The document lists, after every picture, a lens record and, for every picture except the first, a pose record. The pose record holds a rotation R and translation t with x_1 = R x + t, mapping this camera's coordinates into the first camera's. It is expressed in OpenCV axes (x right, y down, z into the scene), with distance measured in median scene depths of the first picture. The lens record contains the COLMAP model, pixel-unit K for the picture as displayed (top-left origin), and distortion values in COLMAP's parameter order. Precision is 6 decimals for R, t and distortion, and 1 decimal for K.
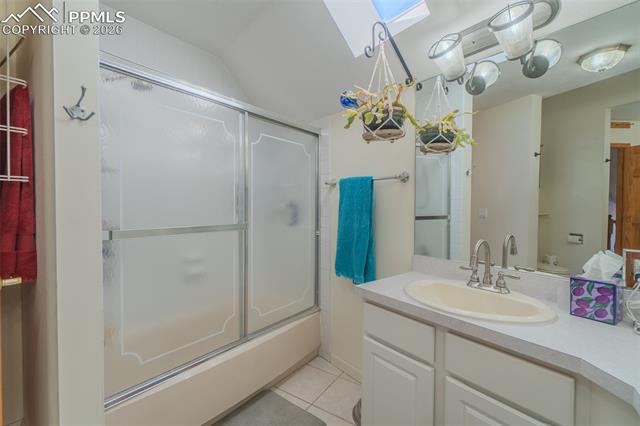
lens RADIAL K [[286.0, 0, 308.6], [0, 286.0, 206.9], [0, 0, 1]] dist [-0.001059, -0.000158]
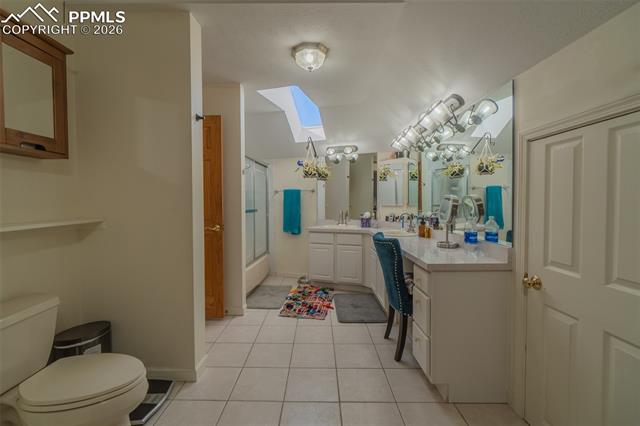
lens RADIAL K [[286.0, 0, 308.6], [0, 286.0, 206.9], [0, 0, 1]] dist [-0.001059, -0.000158]
pose [[0.844692, -0.016704, 0.534992, -0.959502], [0.008241, 0.999800, 0.018205, -0.002711], [-0.535190, -0.010969, 0.844661, -1.035077]]
